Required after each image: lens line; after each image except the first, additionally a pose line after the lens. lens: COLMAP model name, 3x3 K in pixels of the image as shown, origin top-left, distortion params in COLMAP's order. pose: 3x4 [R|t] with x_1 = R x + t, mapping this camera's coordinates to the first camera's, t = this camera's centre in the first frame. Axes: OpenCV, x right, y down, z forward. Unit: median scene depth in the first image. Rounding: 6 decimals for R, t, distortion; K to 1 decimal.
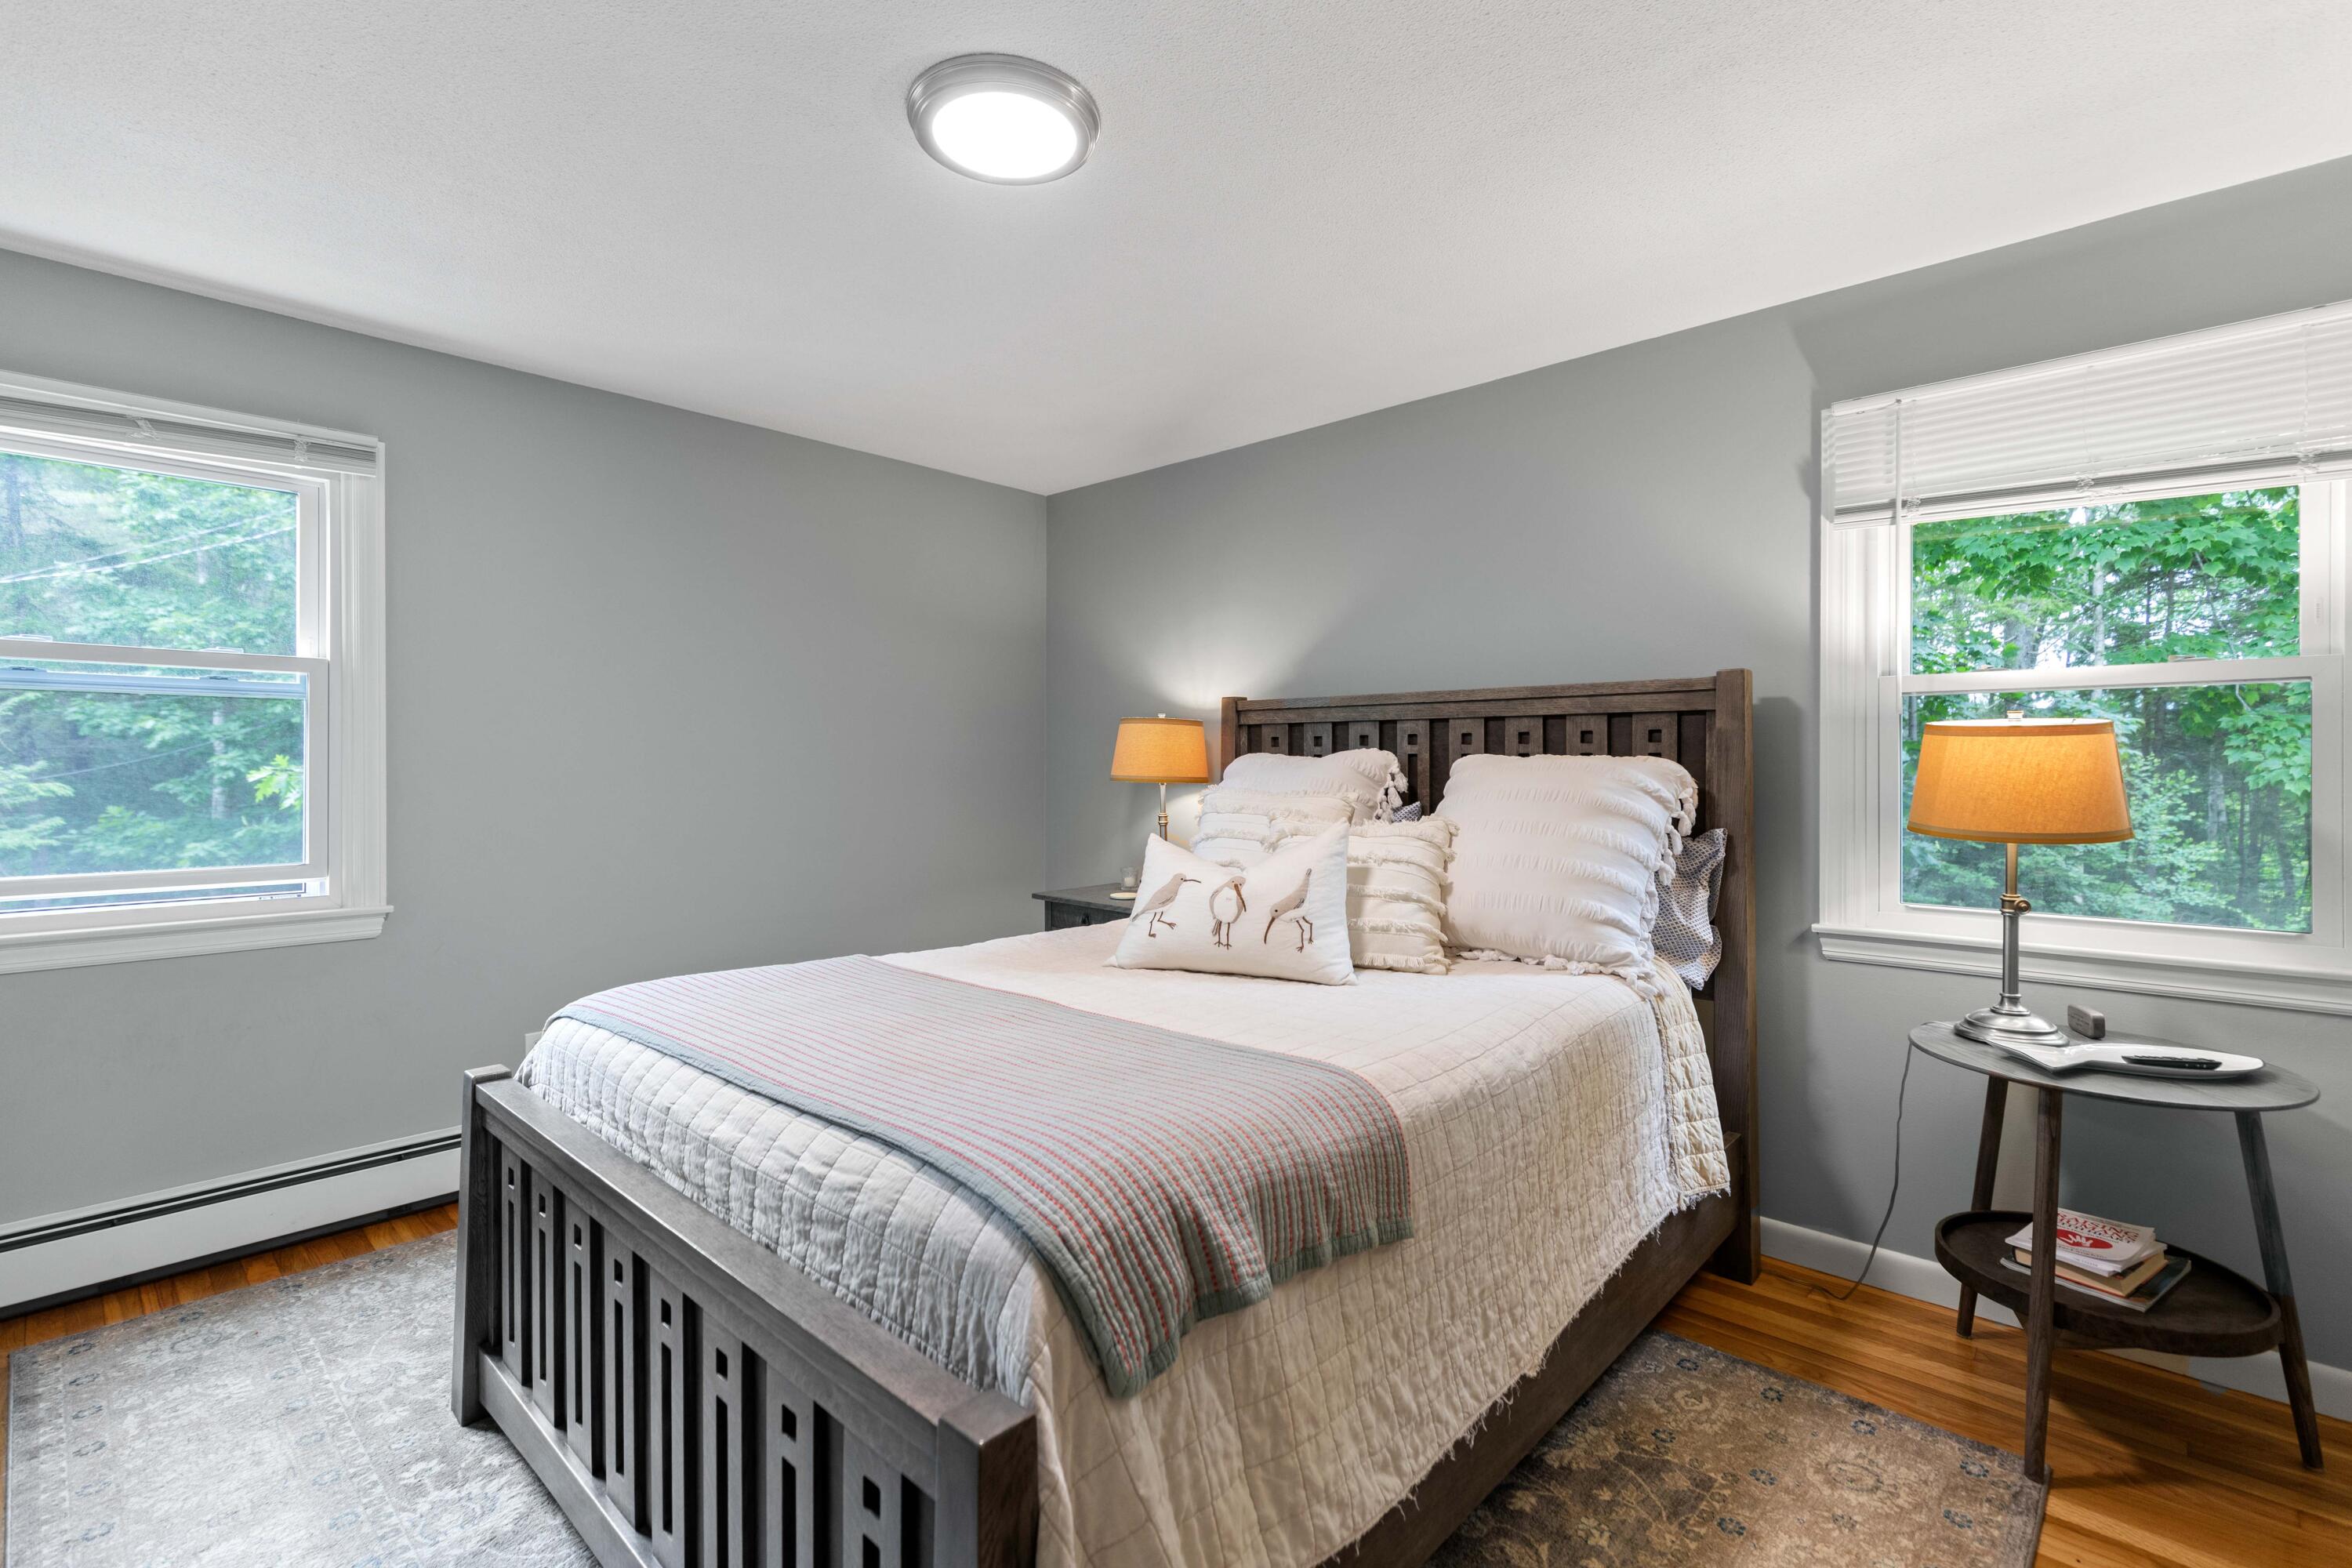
lens RADIAL K [[1075.5, 0, 1175.1], [0, 1075.5, 776.8], [0, 0, 1]] dist [-0.002977, -0.000213]
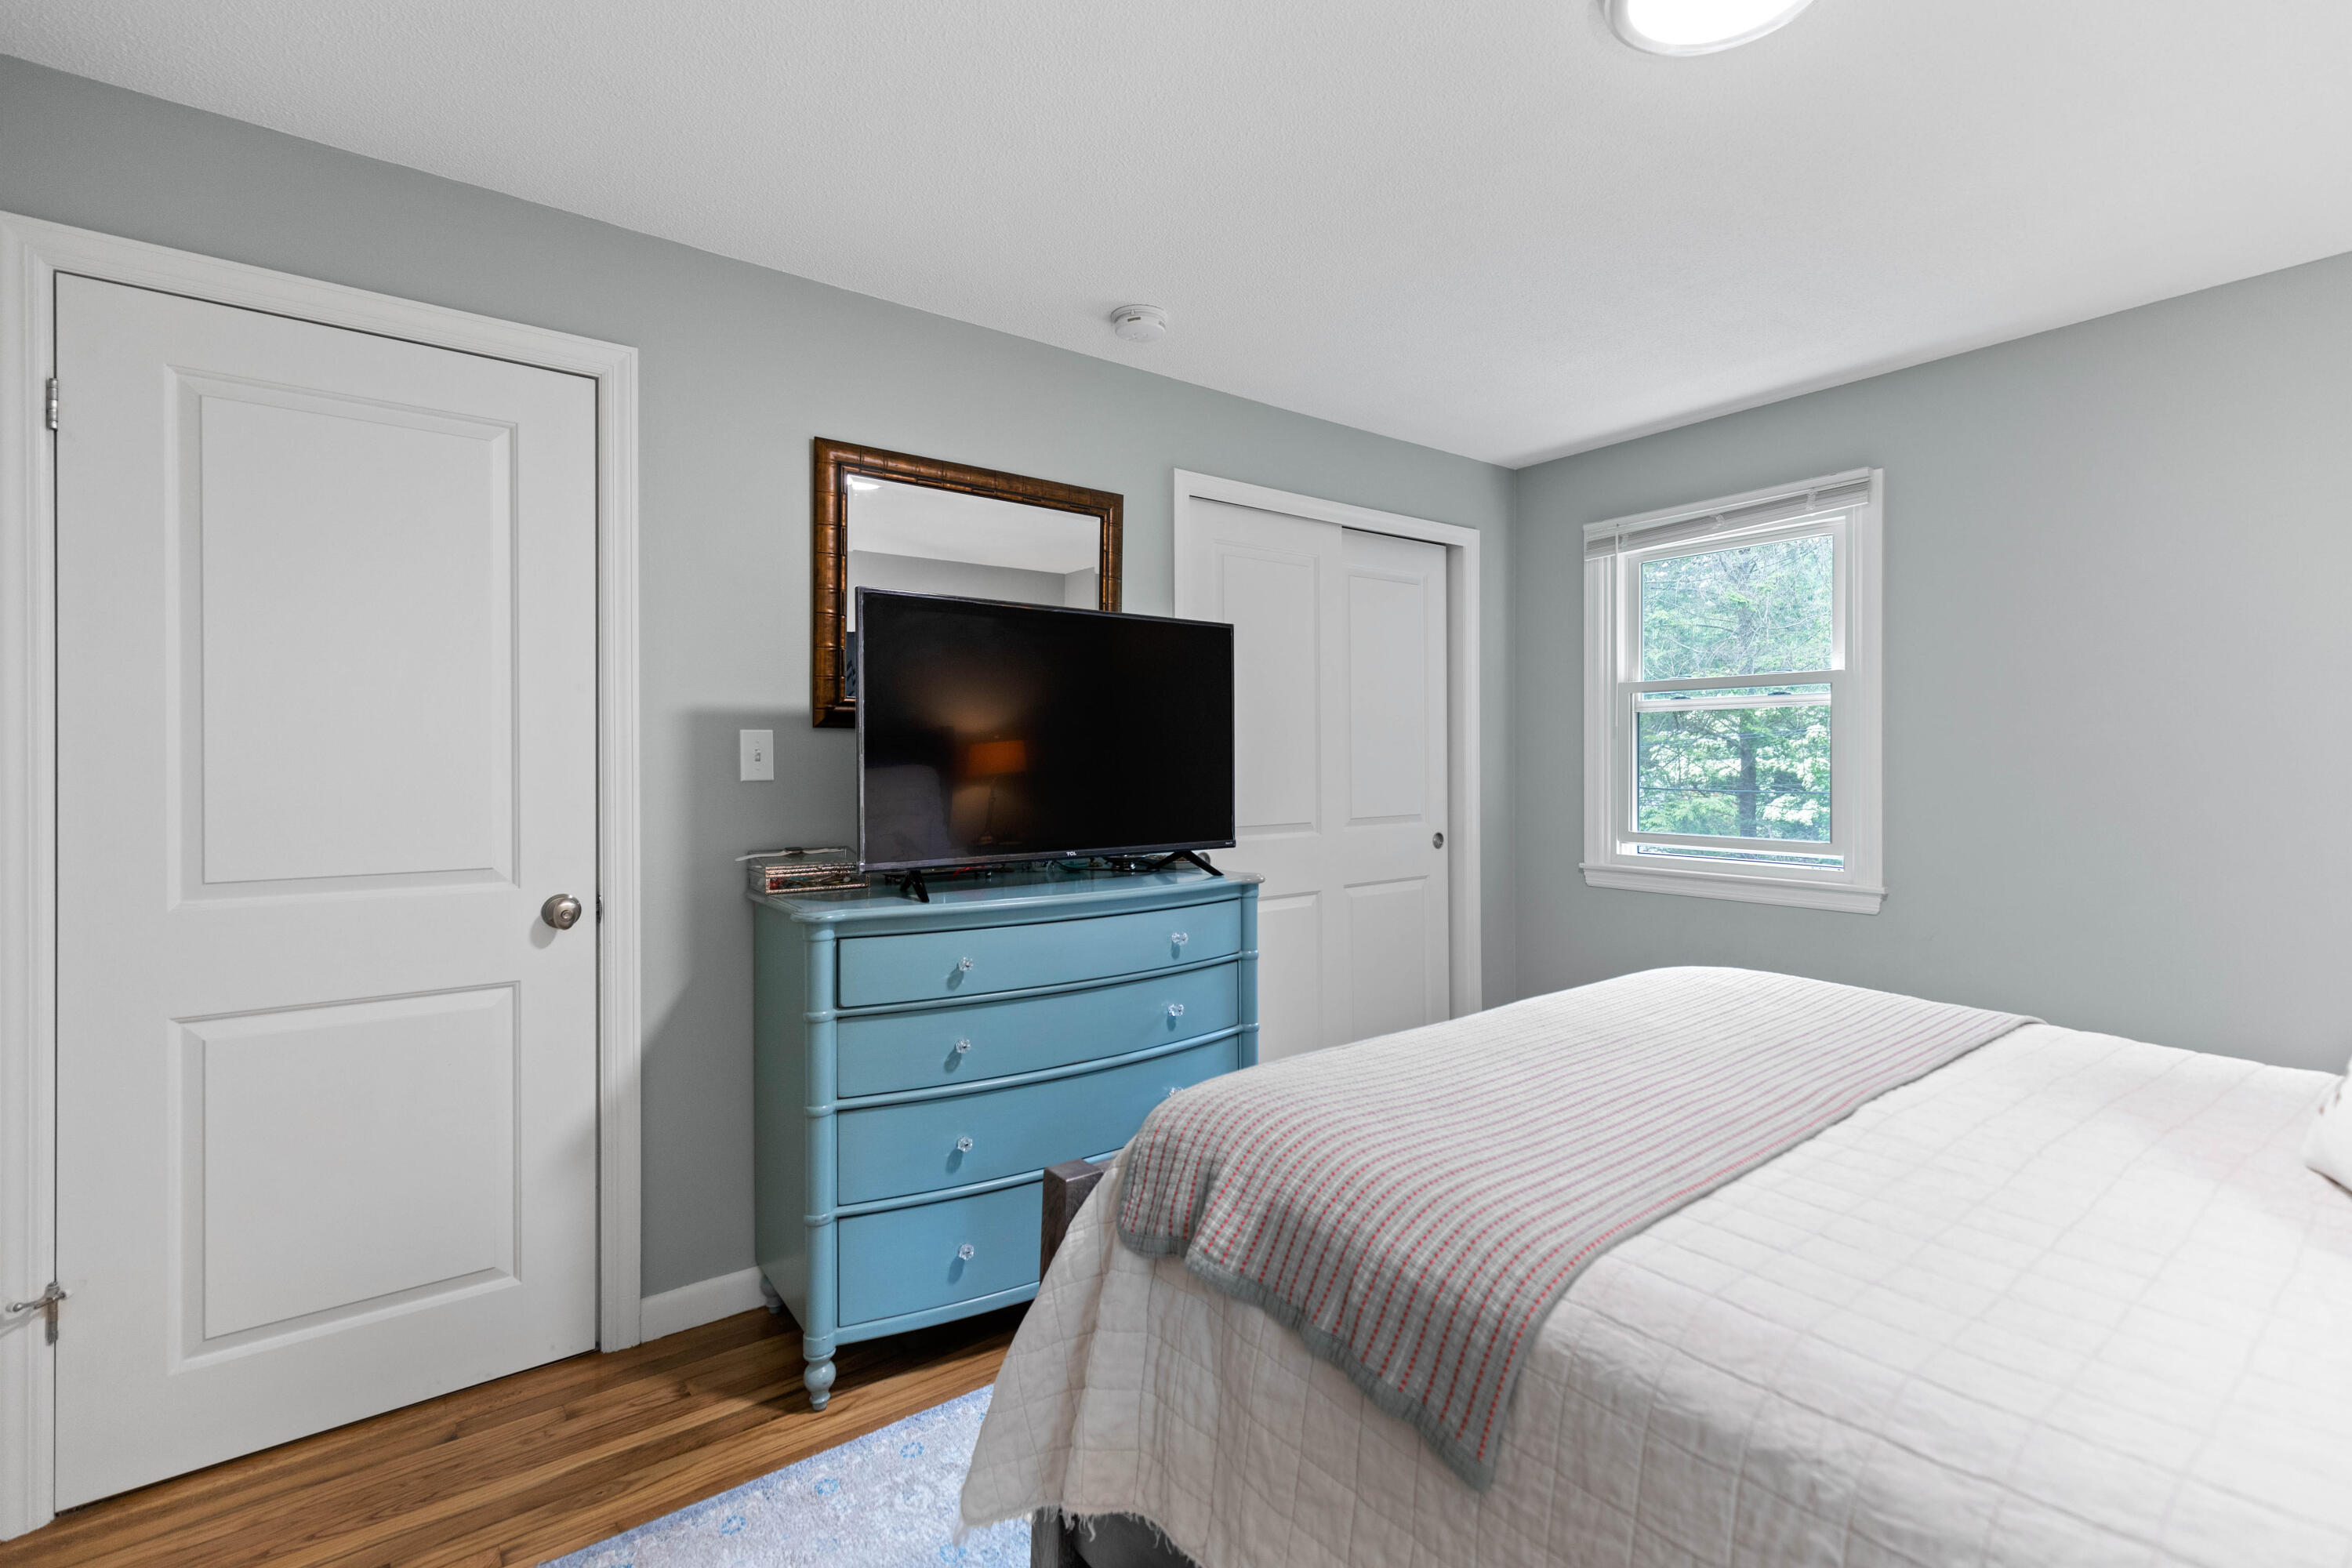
lens RADIAL K [[1035.1, 0, 1176.6], [0, 1035.1, 769.7], [0, 0, 1]] dist [-0.000363, -0.000001]
pose [[-0.161527, 0.010460, -0.986813, 0.494773], [-0.003050, 0.999934, 0.011098, -0.011903], [0.986864, 0.004803, -0.161485, 0.517869]]
